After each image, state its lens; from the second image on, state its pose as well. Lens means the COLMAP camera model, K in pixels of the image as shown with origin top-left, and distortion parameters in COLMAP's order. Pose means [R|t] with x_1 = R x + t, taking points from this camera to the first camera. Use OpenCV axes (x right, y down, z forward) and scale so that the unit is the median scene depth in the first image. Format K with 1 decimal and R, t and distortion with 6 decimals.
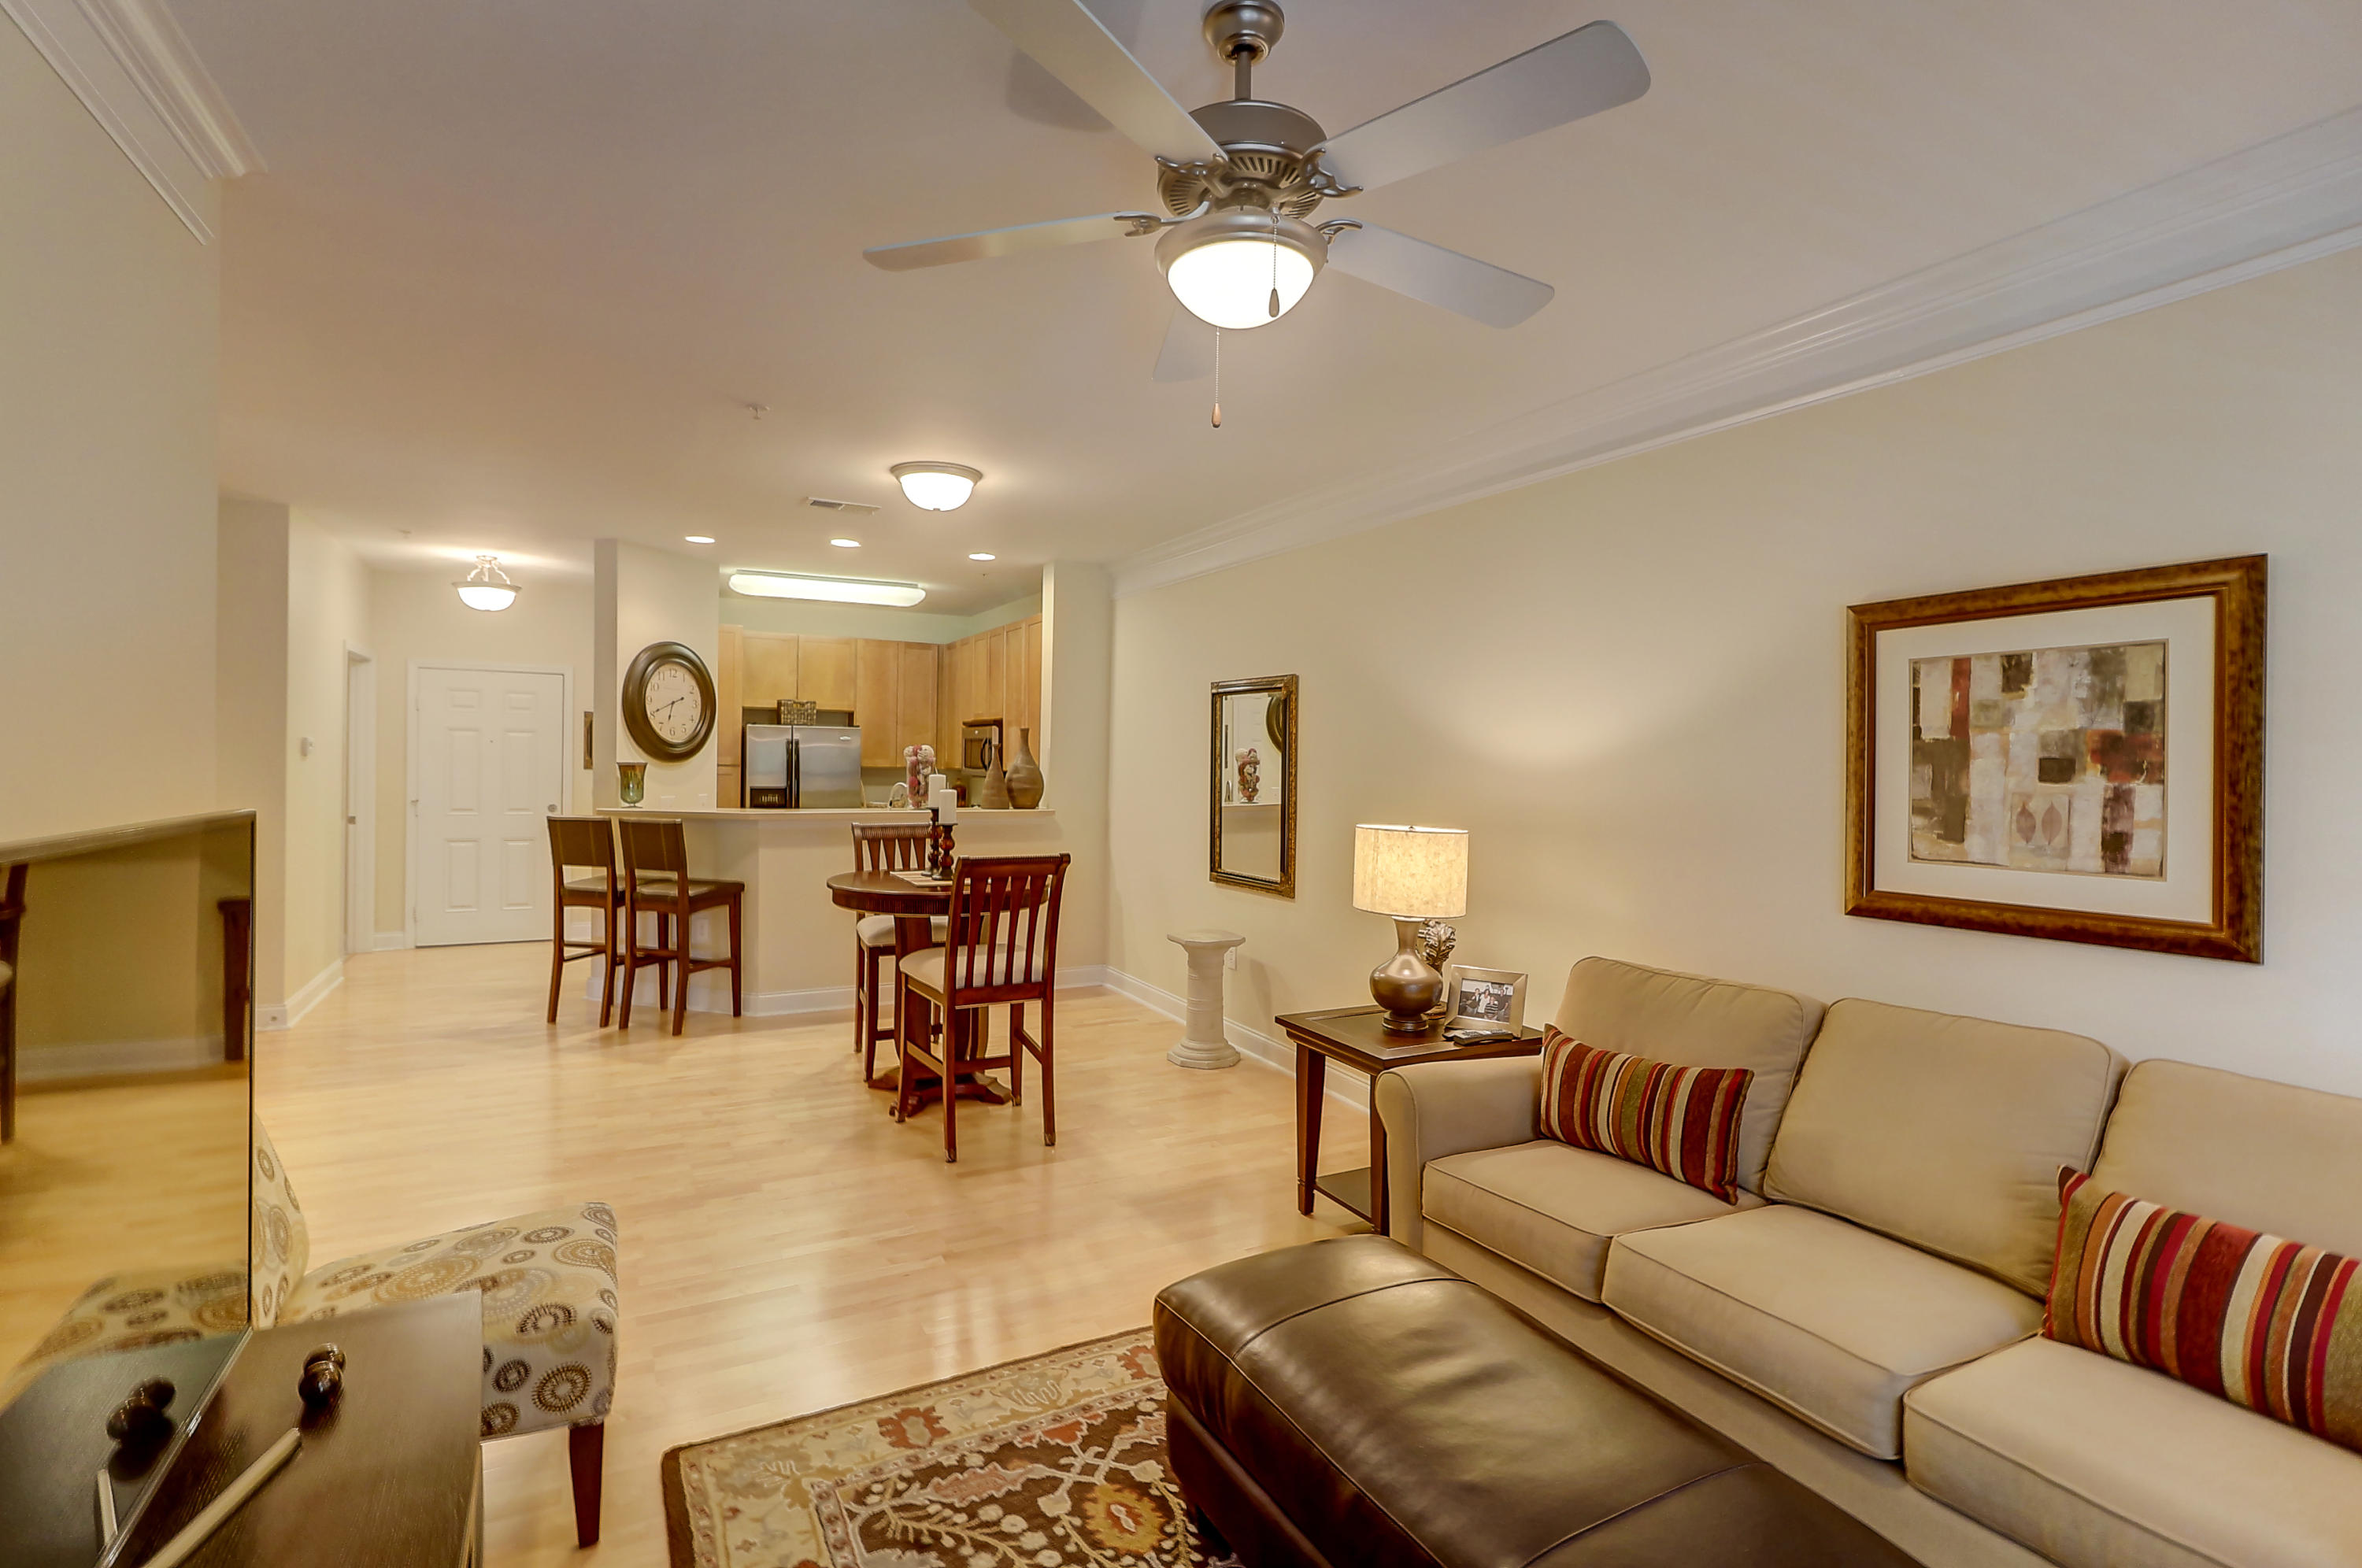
lens RADIAL K [[1085.3, 0, 1161.9], [0, 1085.3, 777.6], [0, 0, 1]] dist [0.009374, -0.005411]
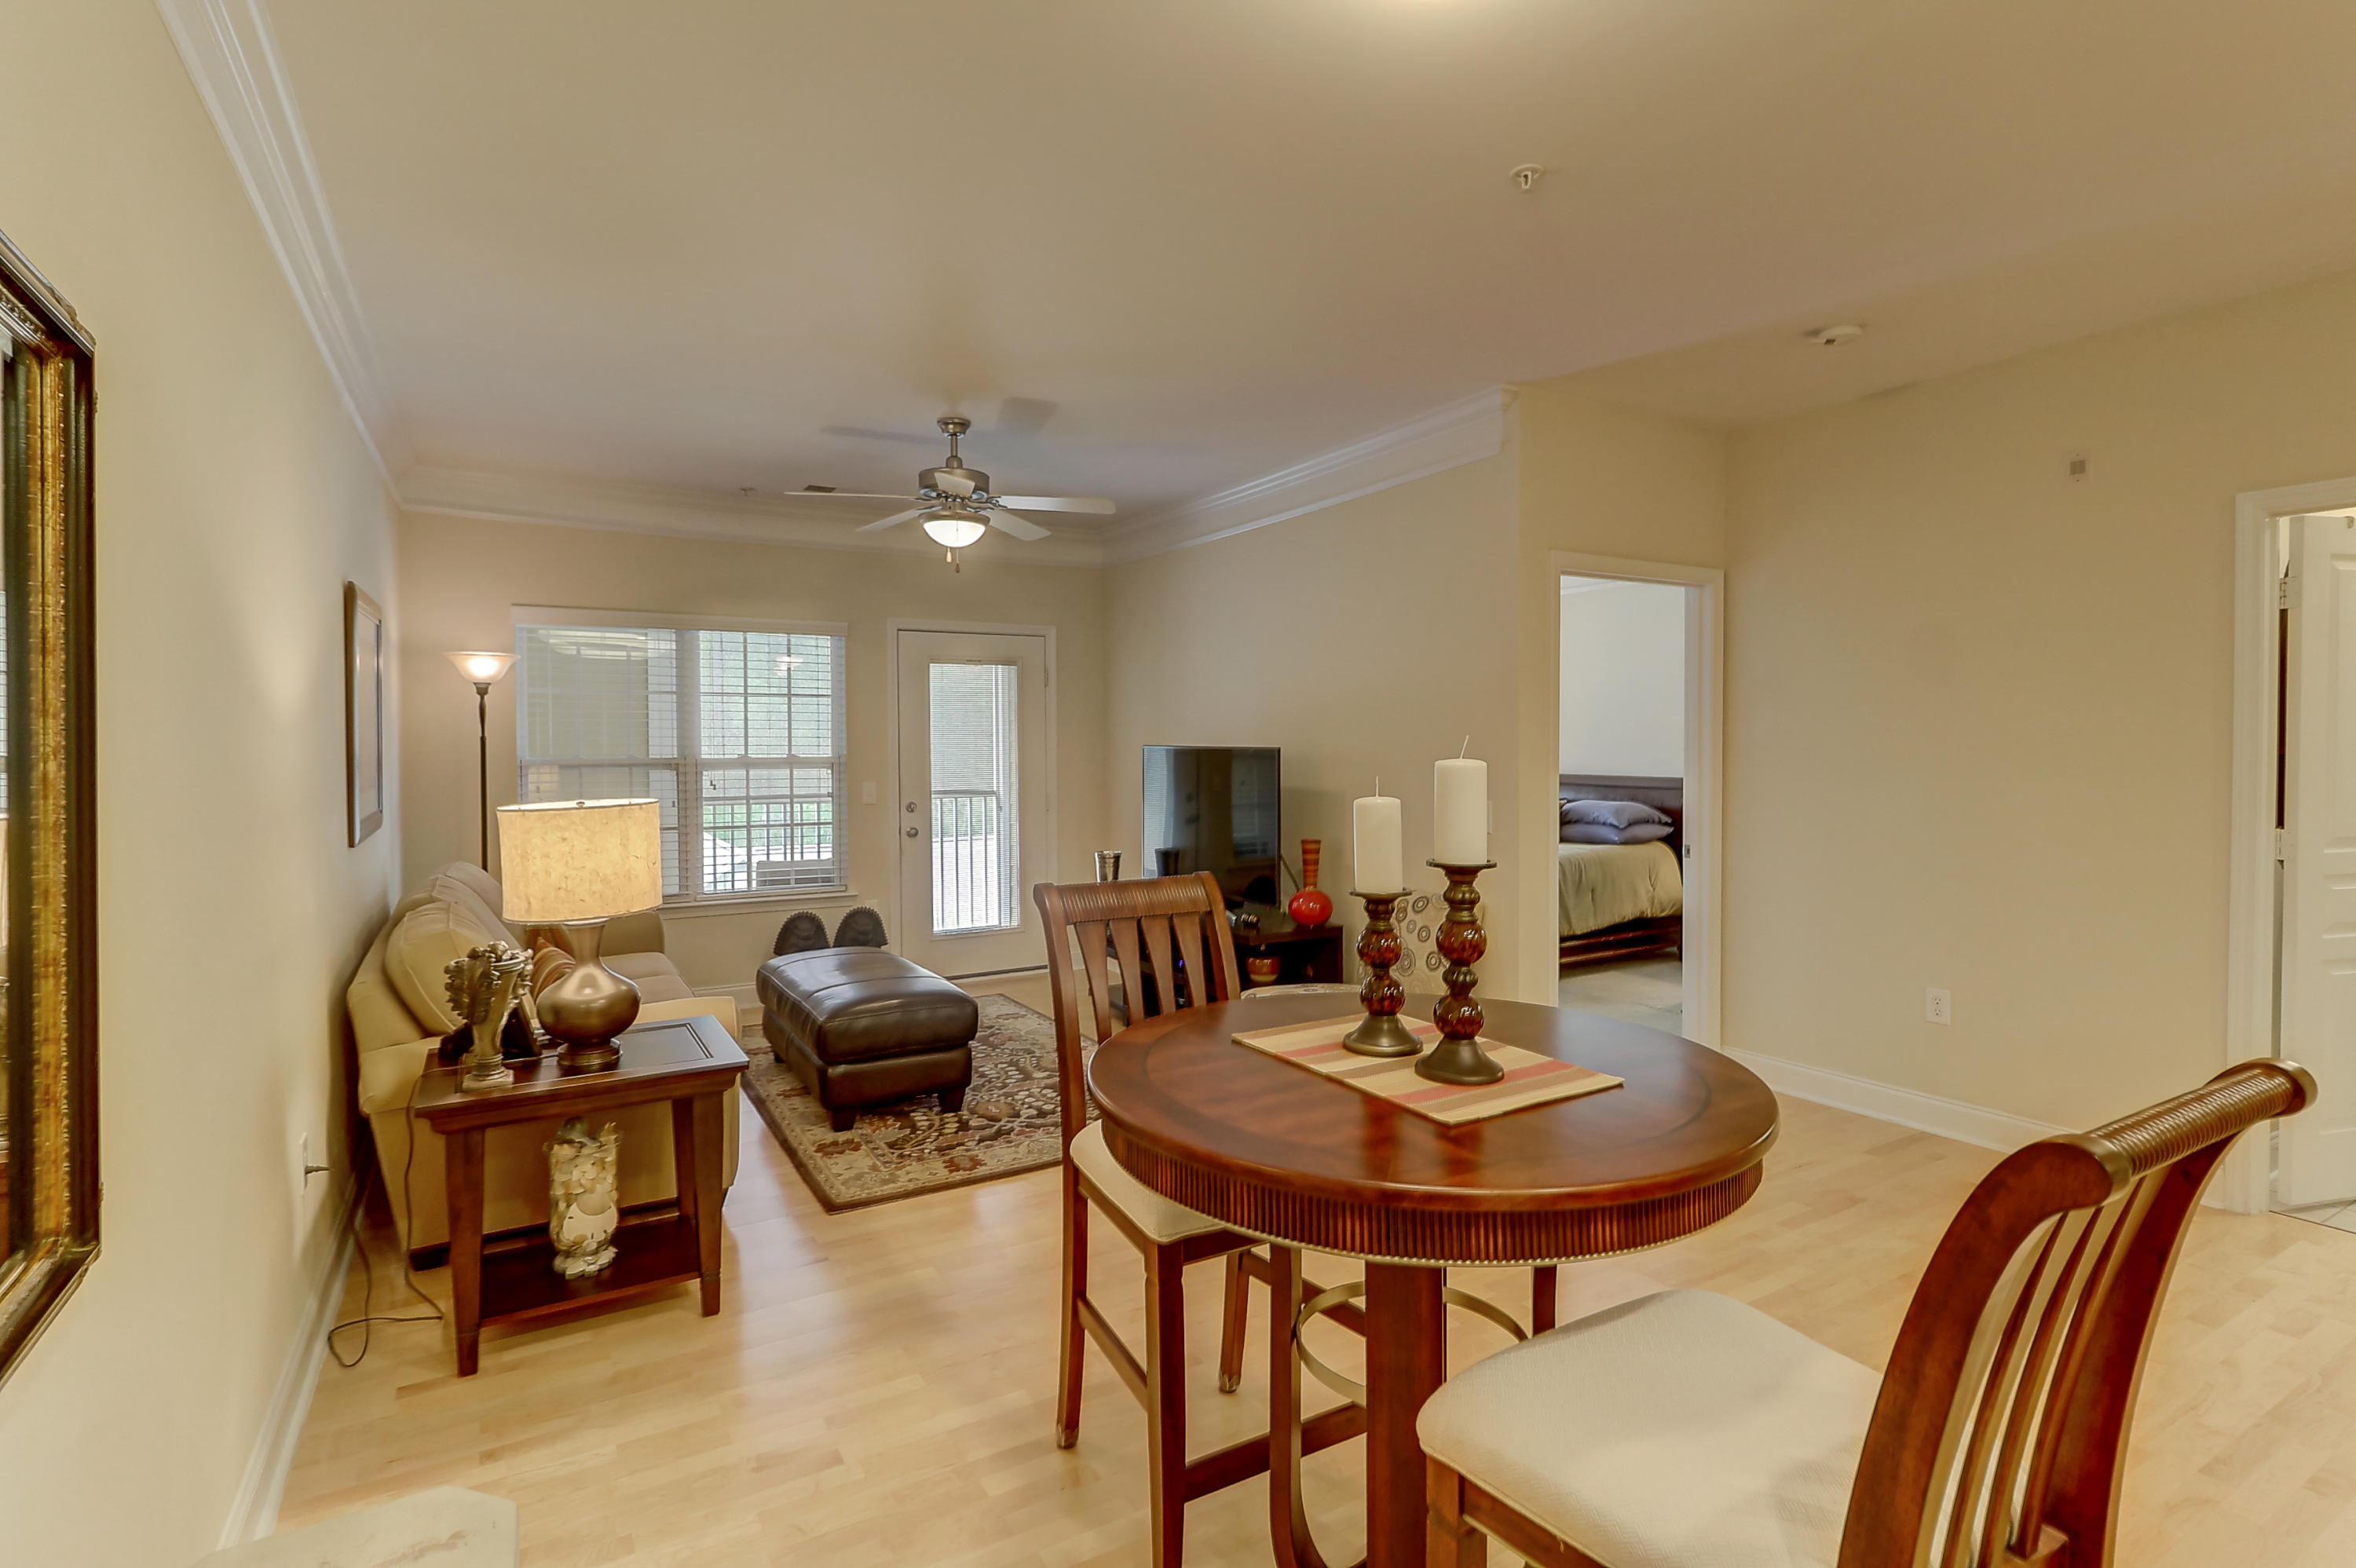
lens RADIAL K [[1125.2, 0, 1177.3], [0, 1125.2, 768.7], [0, 0, 1]] dist [-0.002526, -0.000194]
pose [[-0.998316, -0.012469, -0.056652, -0.089616], [-0.014695, 0.999129, 0.039052, -0.009037], [0.056116, 0.039819, -0.997630, 1.109292]]
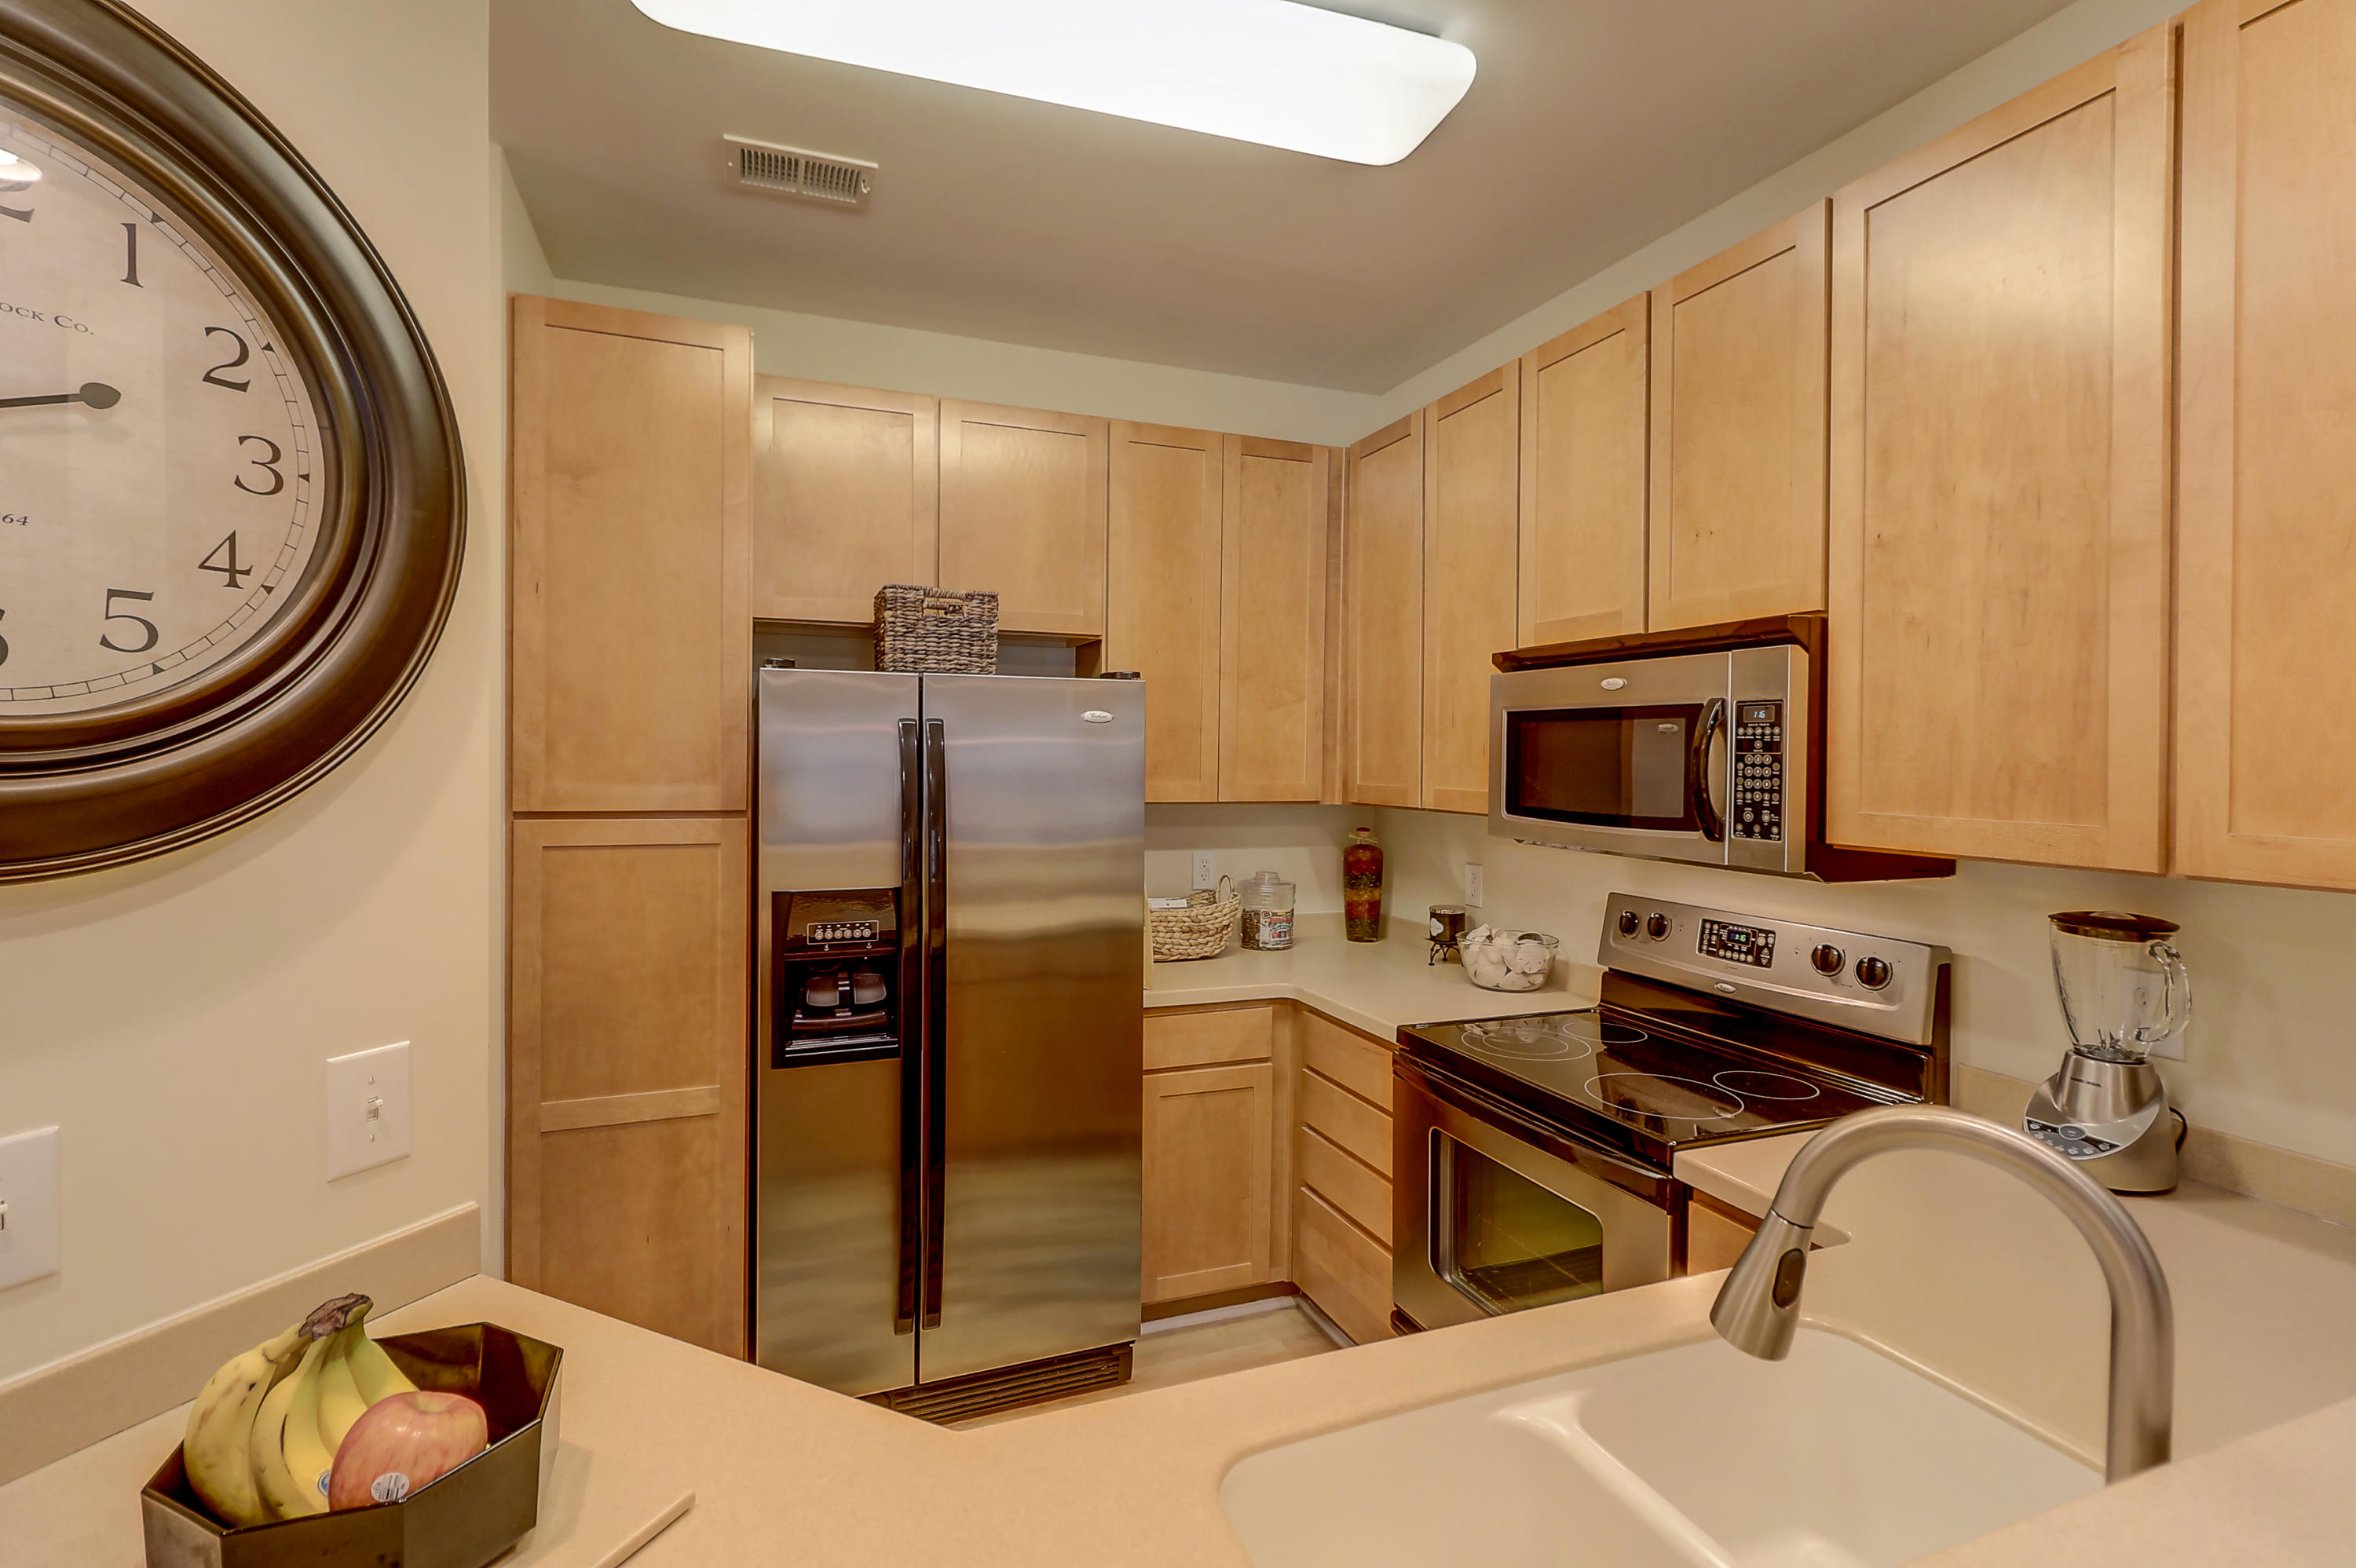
lens RADIAL K [[1082.6, 0, 1163.3], [0, 1082.6, 766.3], [0, 0, 1]] dist [0.009374, -0.005411]
pose [[0.992820, -0.006480, -0.119442, -0.349531], [0.005984, 0.999972, -0.004516, -0.030482], [0.119468, 0.003769, 0.992831, 1.042674]]
